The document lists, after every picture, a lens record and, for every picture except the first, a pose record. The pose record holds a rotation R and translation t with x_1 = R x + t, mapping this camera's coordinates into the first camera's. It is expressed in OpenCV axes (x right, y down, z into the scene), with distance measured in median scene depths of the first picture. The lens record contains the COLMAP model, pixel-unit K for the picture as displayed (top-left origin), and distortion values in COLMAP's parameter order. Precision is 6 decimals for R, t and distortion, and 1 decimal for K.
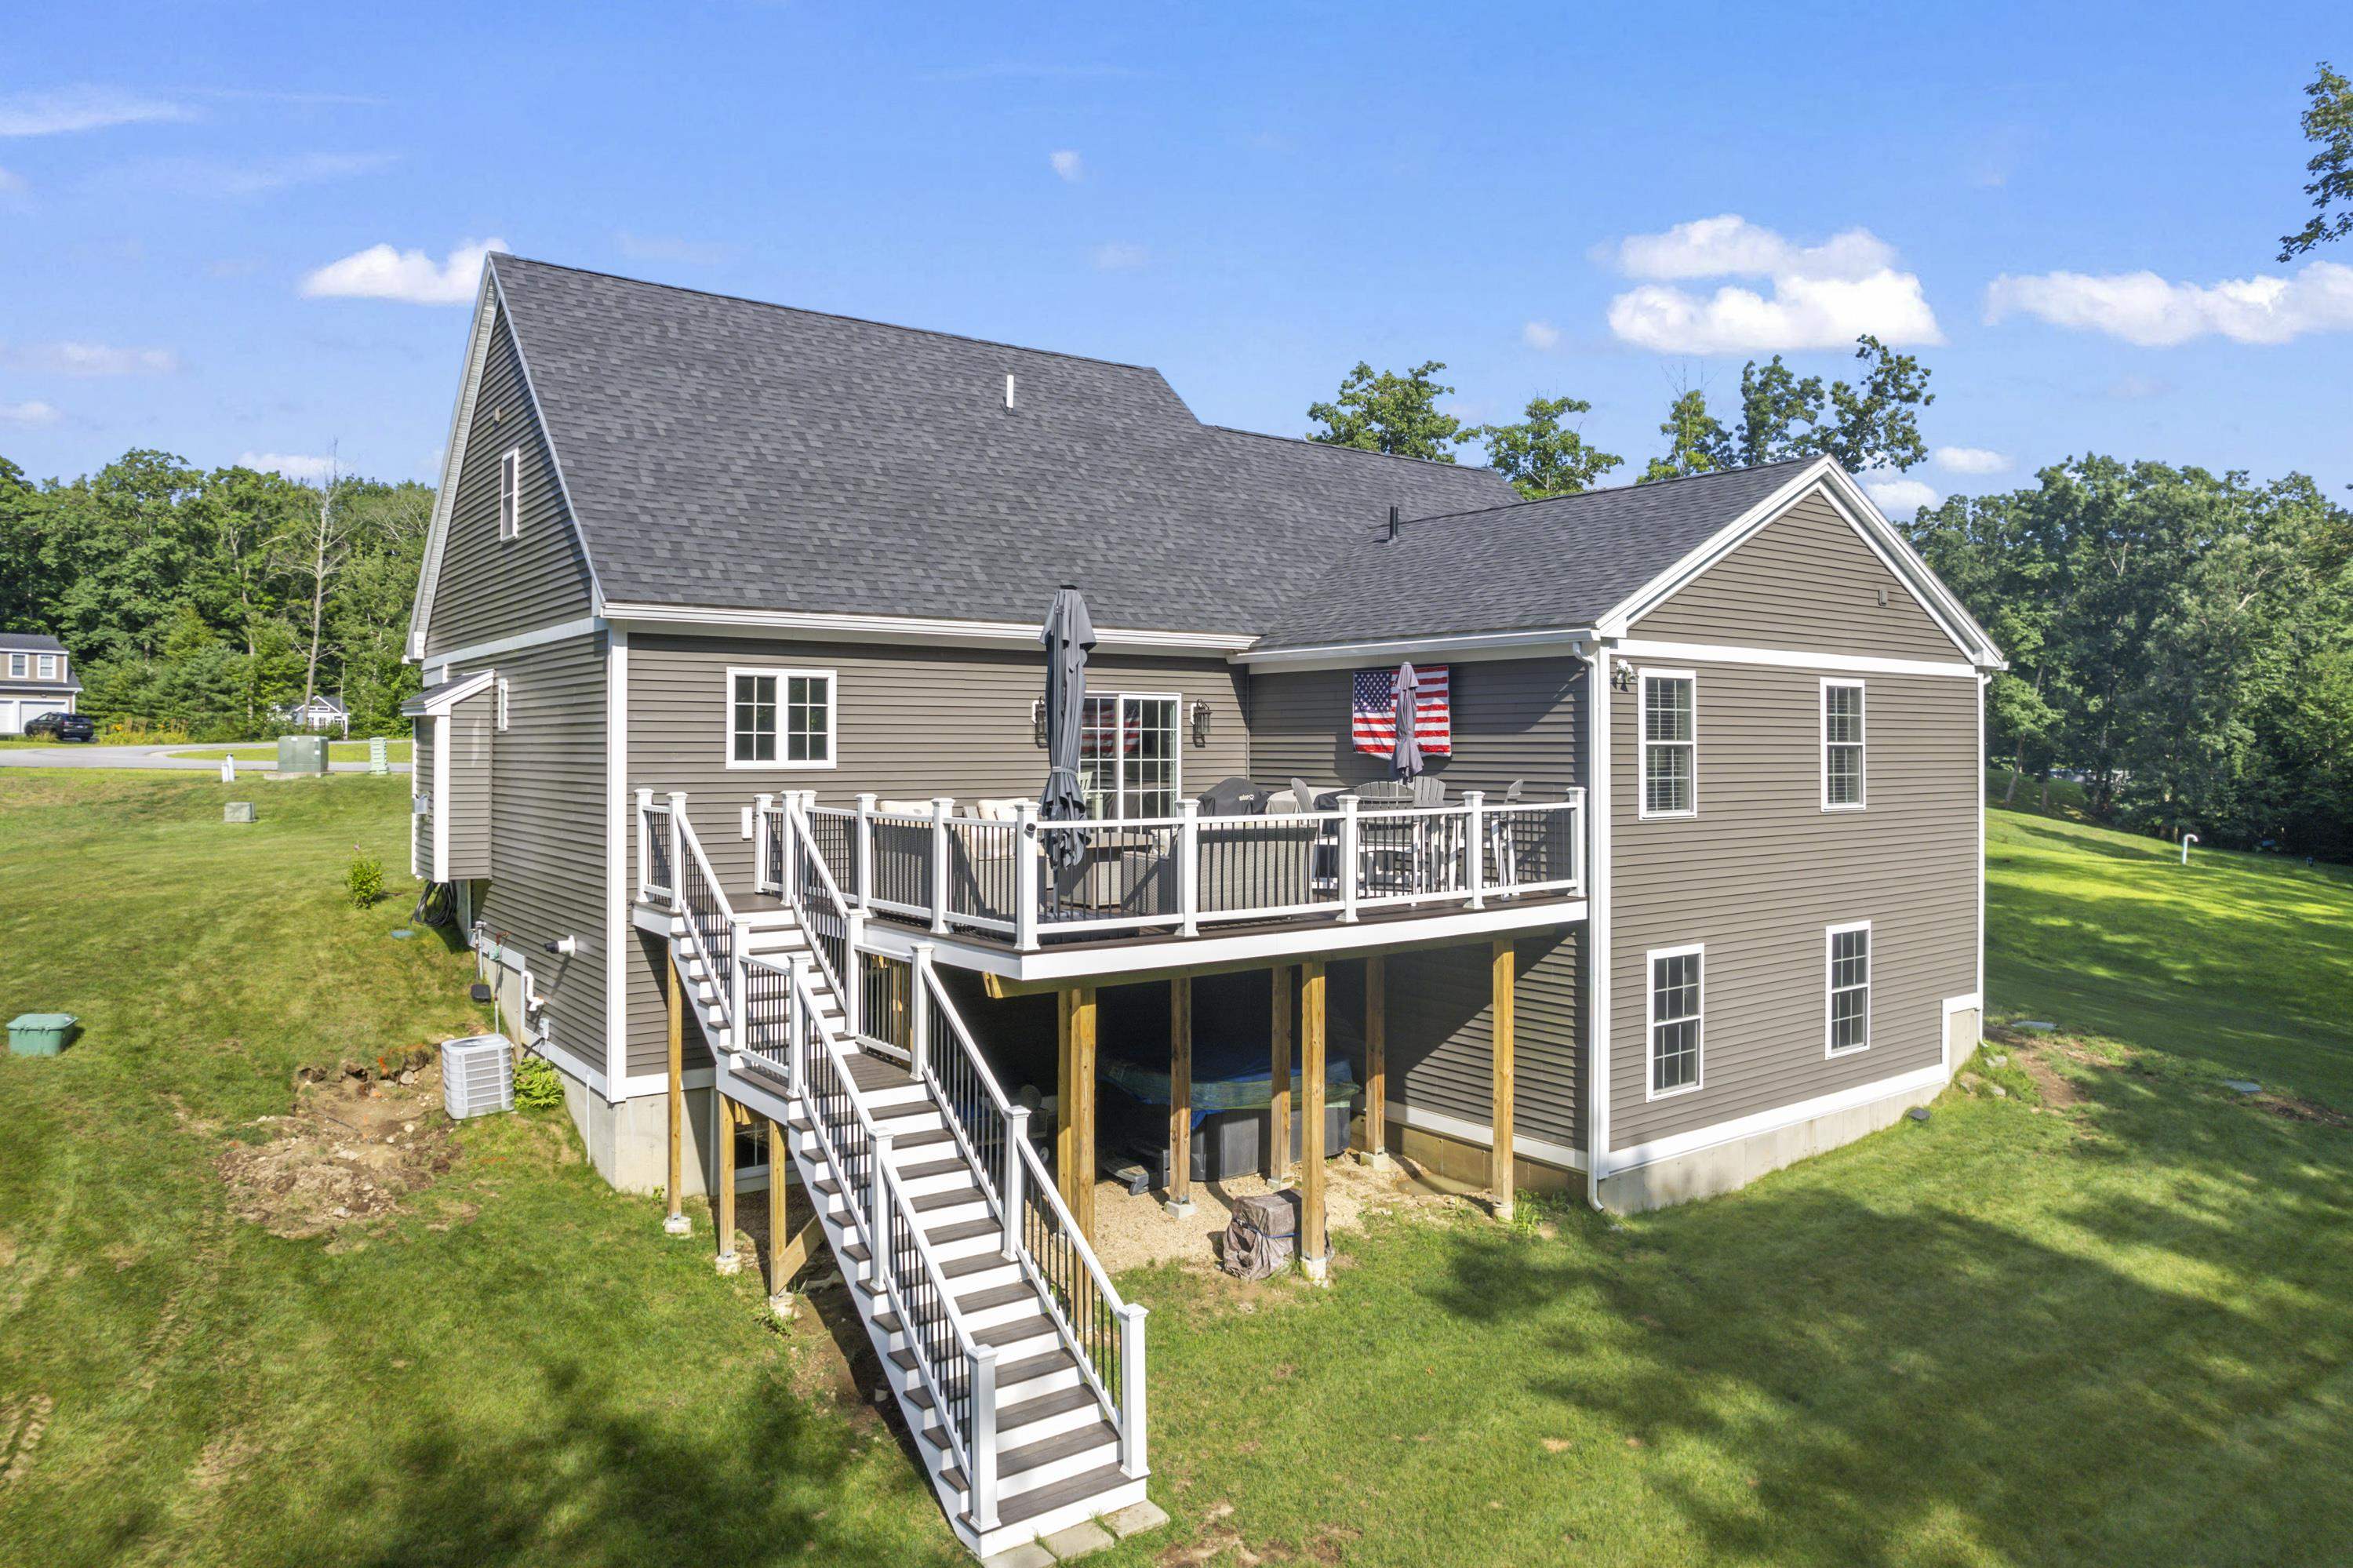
lens RADIAL K [[1478.9, 0, 1180.1], [0, 1478.9, 751.4], [0, 0, 1]] dist [-0.013606, 0.001412]
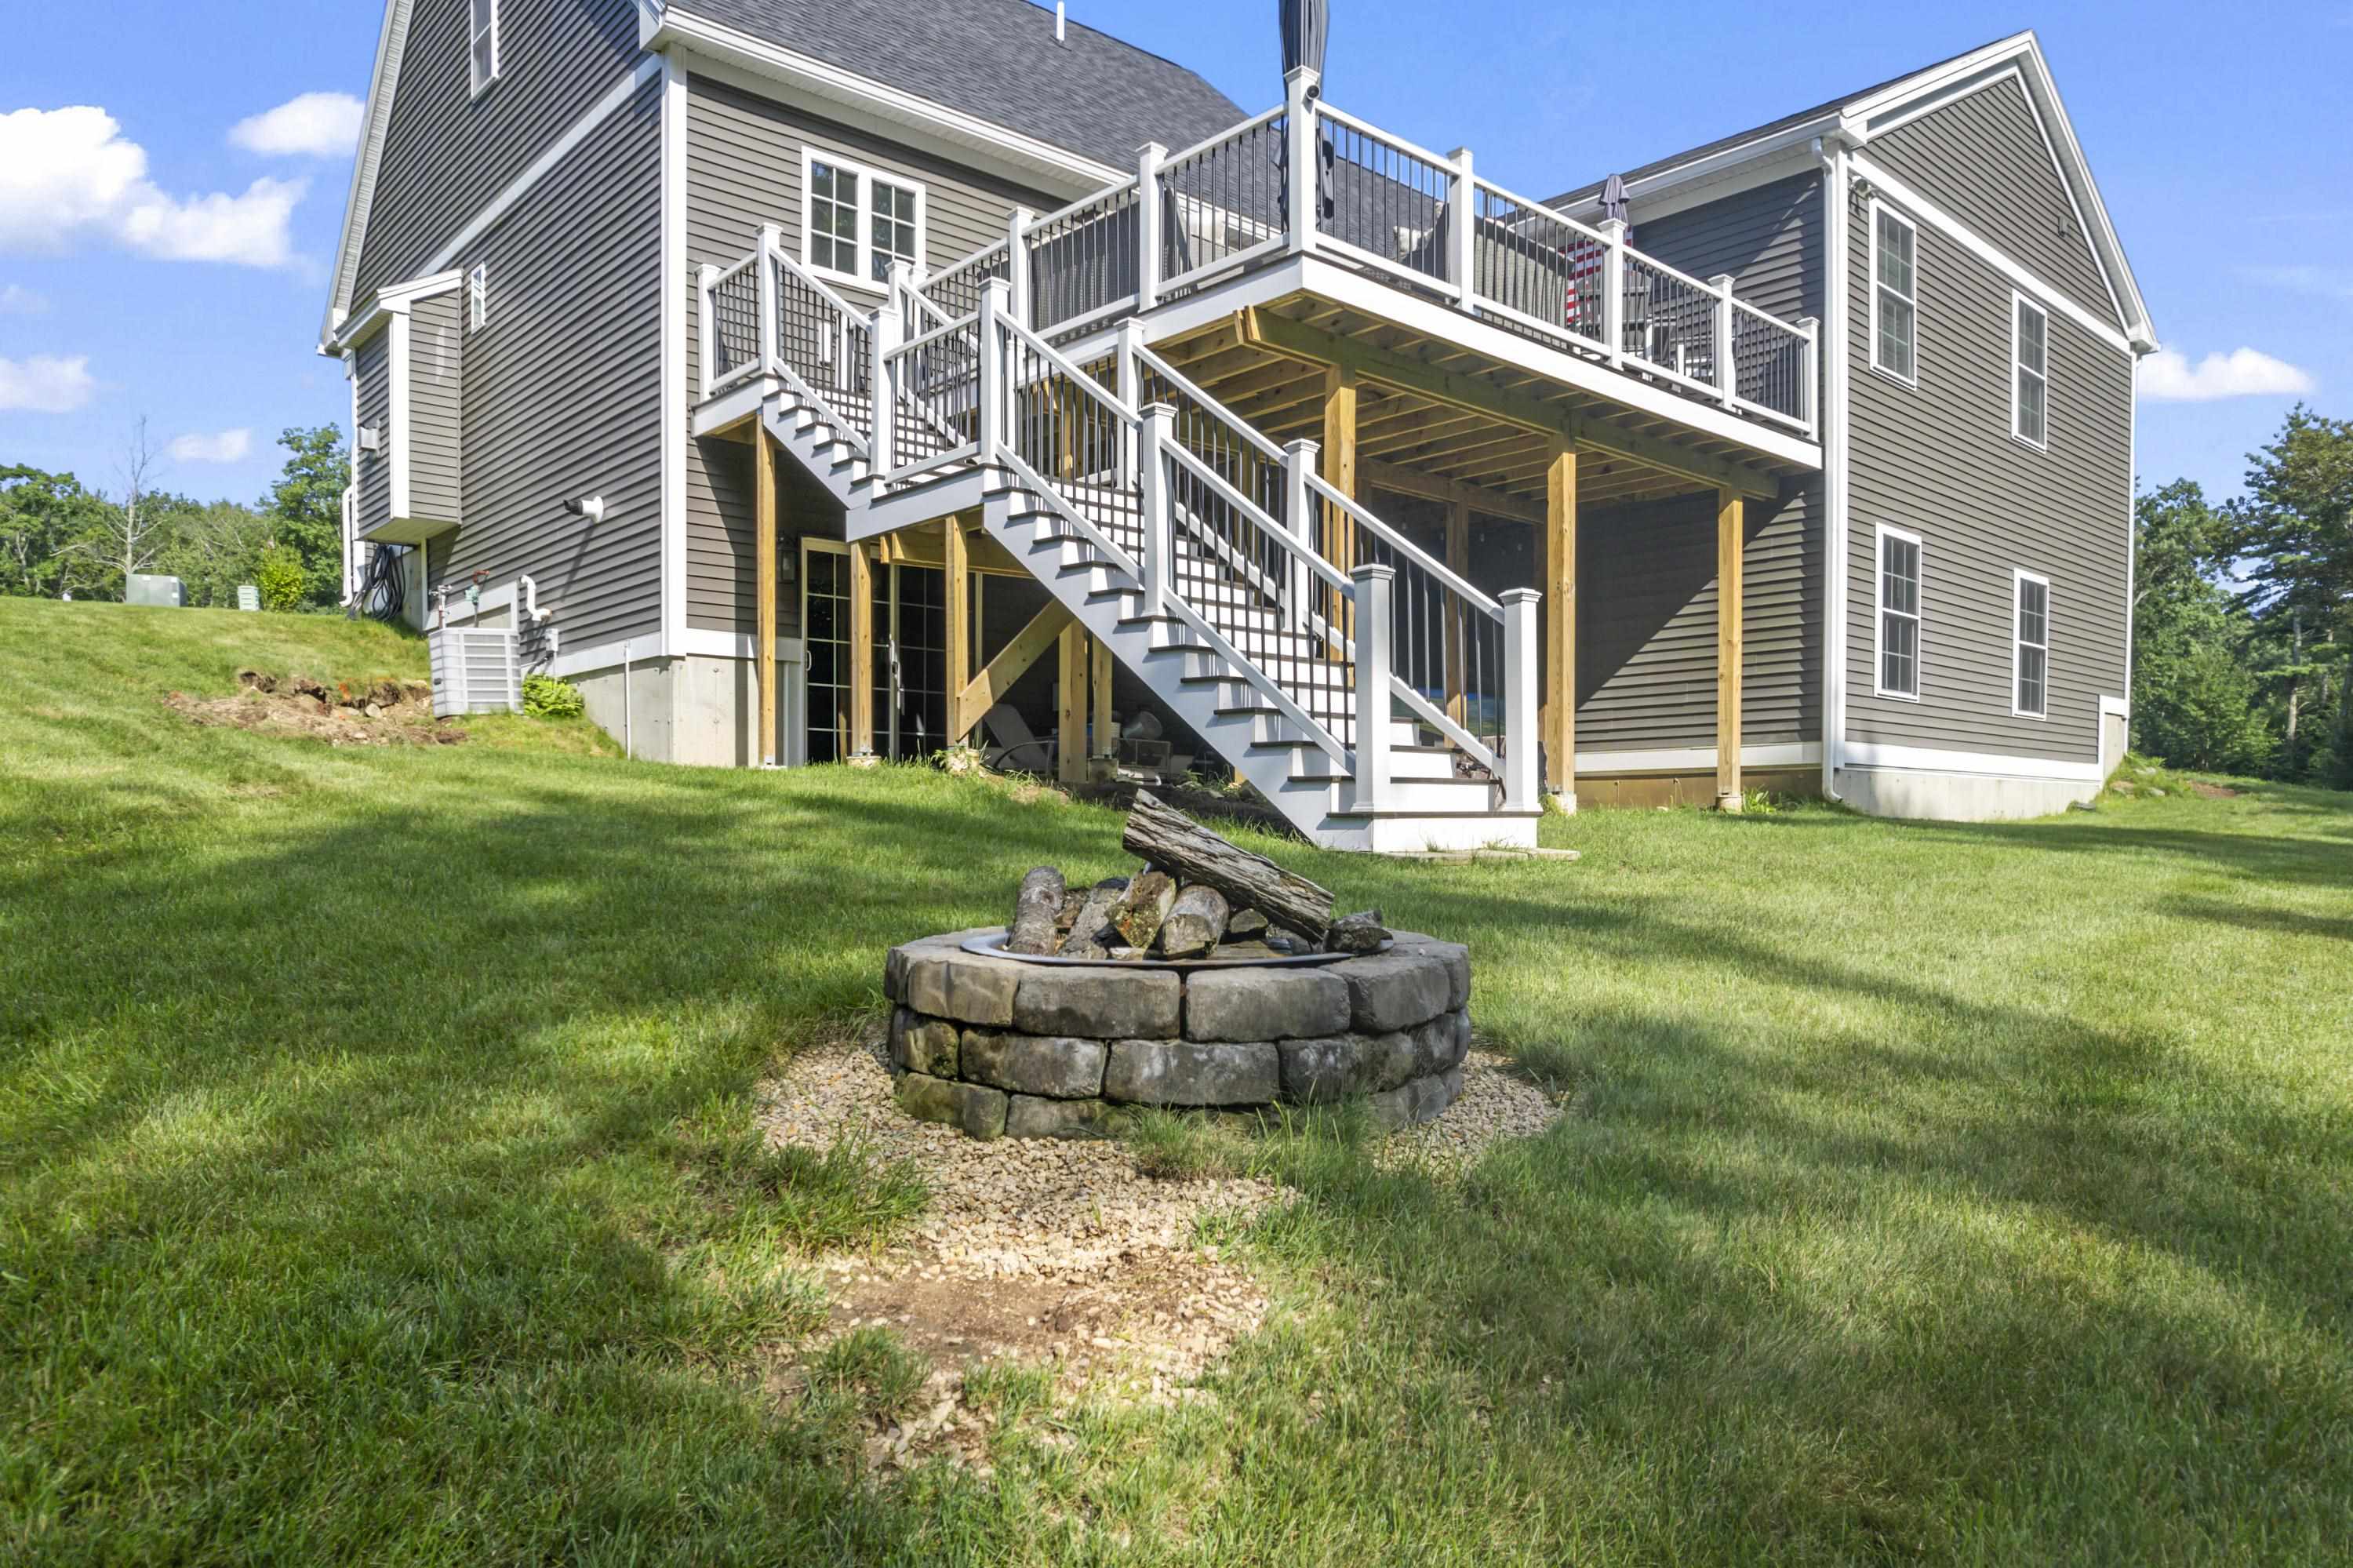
lens RADIAL K [[1501.6, 0, 1178.1], [0, 1501.6, 870.4], [0, 0, 1]] dist [-0.045034, 0.048501]
pose [[0.995684, -0.004323, 0.092707, -0.173660], [0.002347, 0.999768, 0.021409, 0.314228], [-0.092778, -0.021099, 0.995463, 0.155272]]
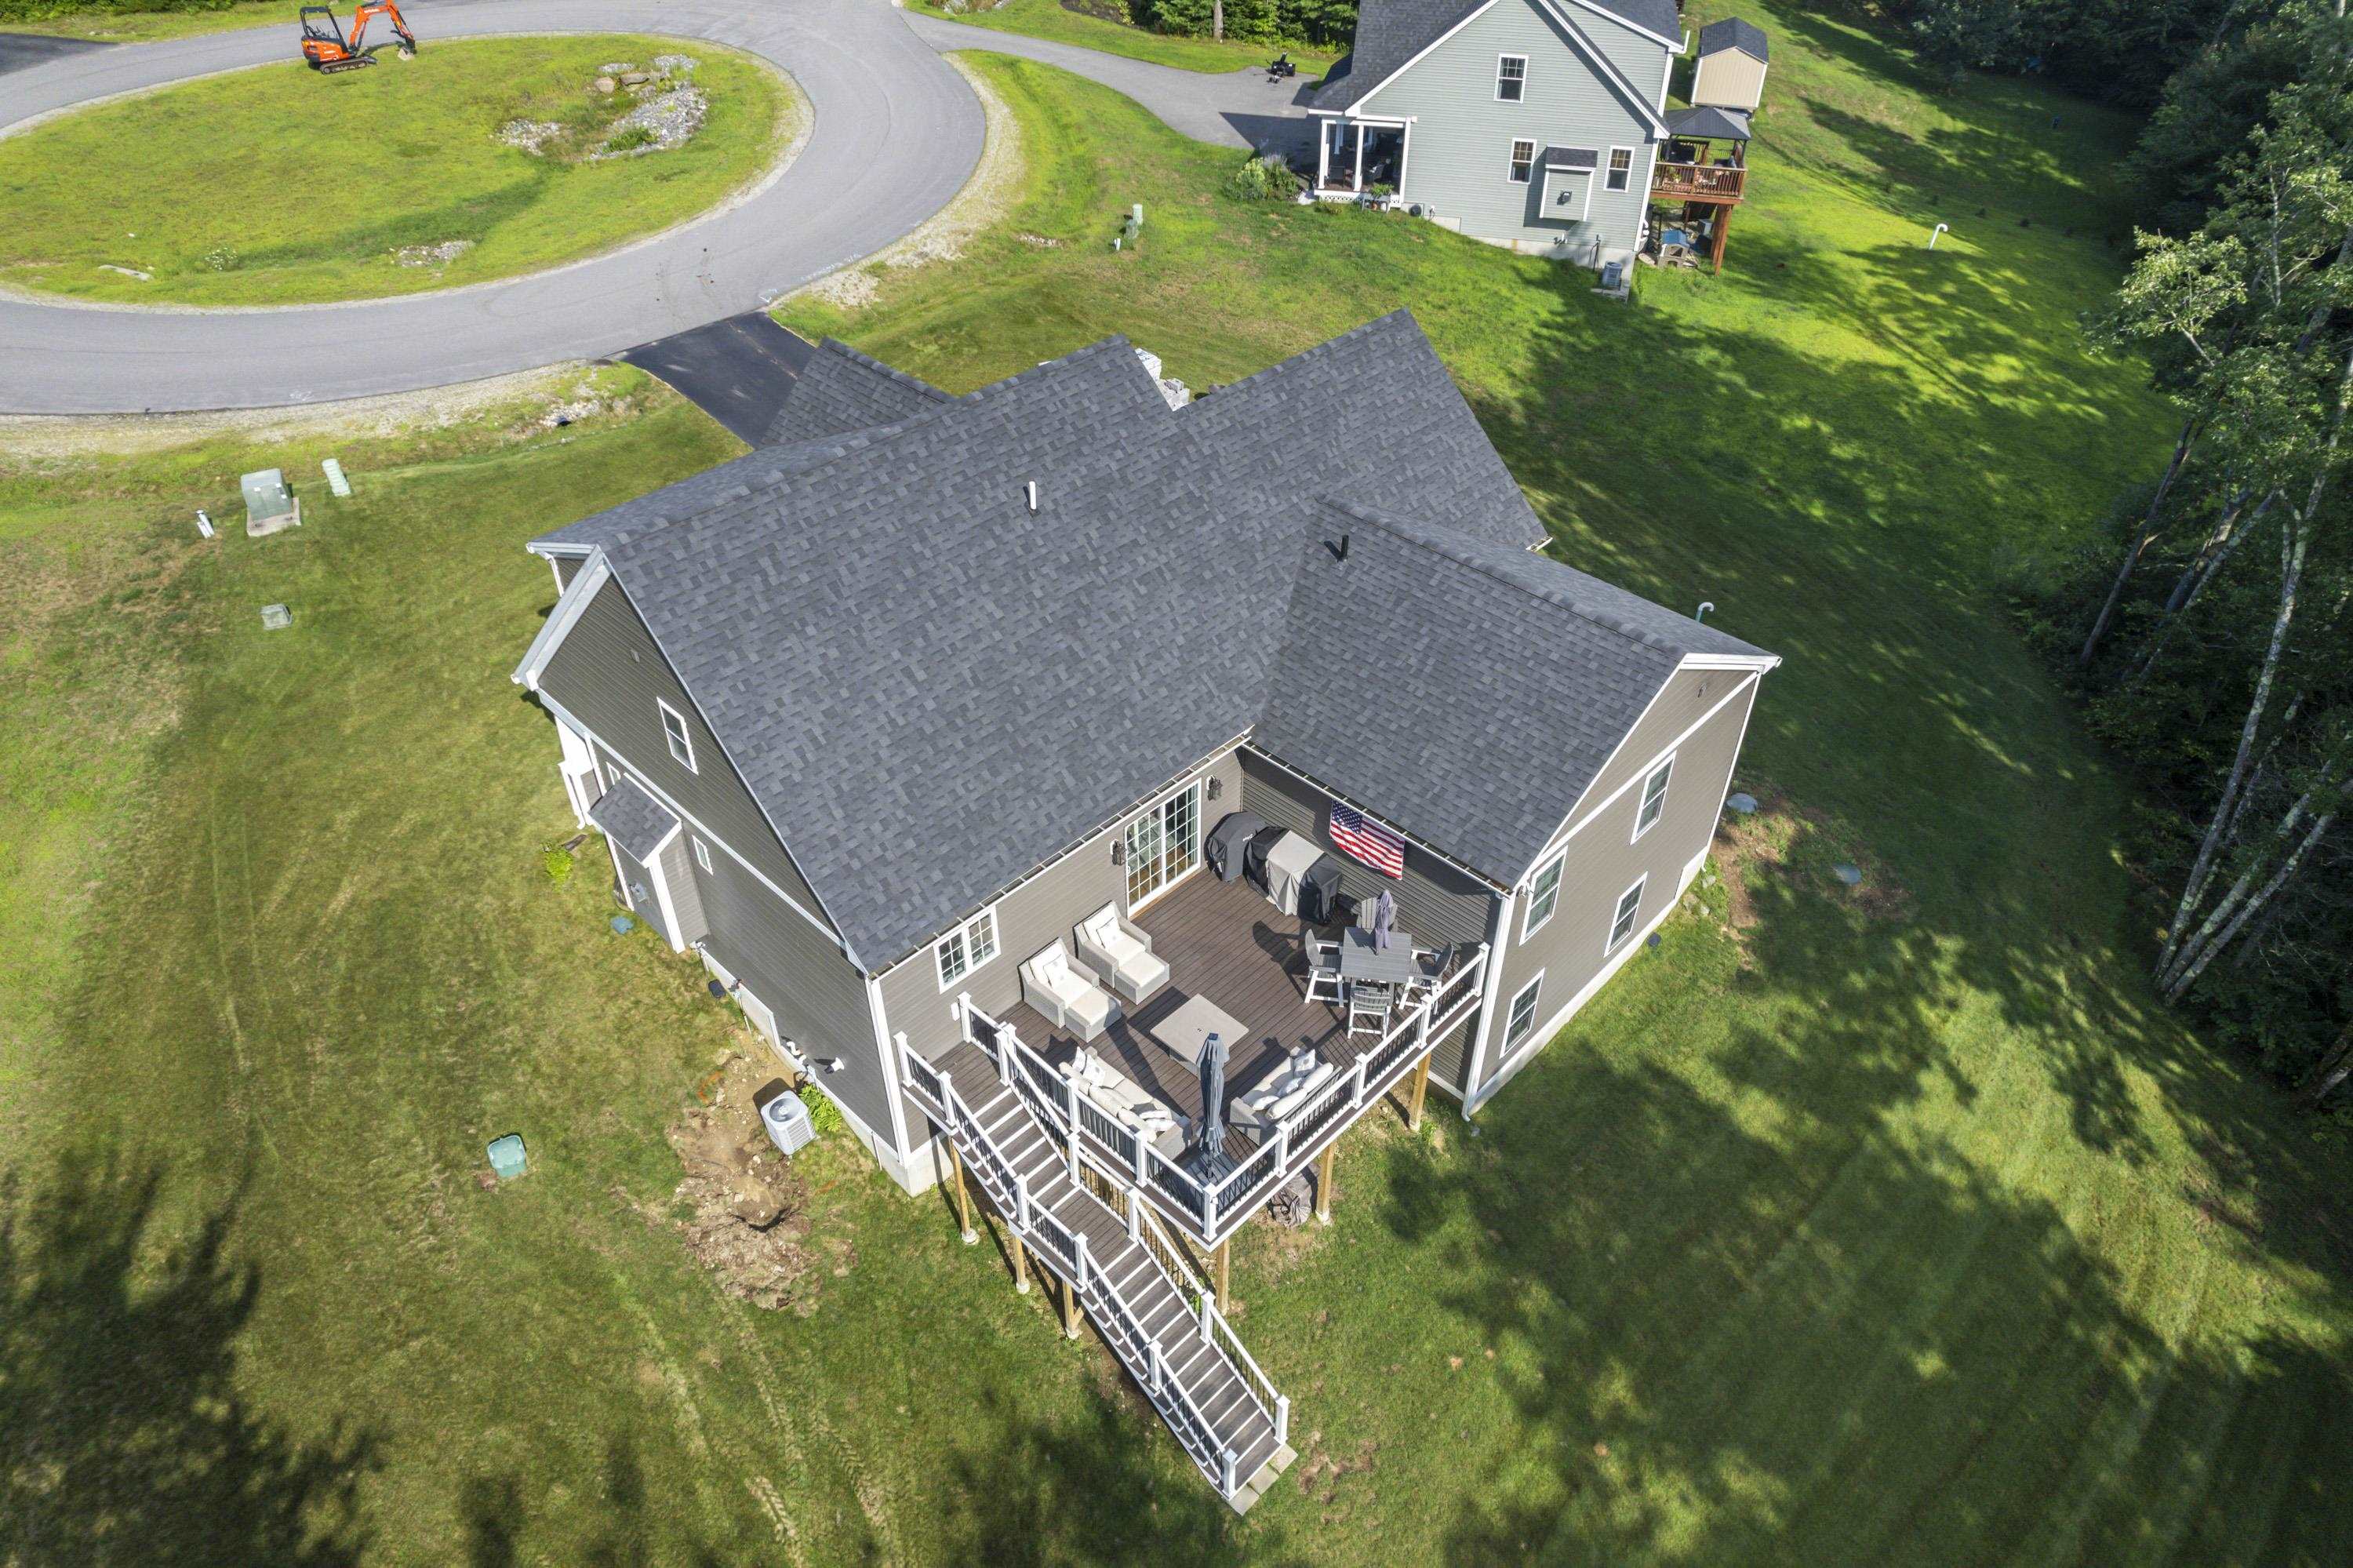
lens RADIAL K [[1478.9, 0, 1180.1], [0, 1478.9, 751.4], [0, 0, 1]] dist [-0.013606, 0.001412]
pose [[0.986423, -0.100328, 0.130017, -0.230873], [-0.002827, 0.781207, 0.624266, -1.083484], [-0.164202, -0.616158, 0.770316, -0.039926]]
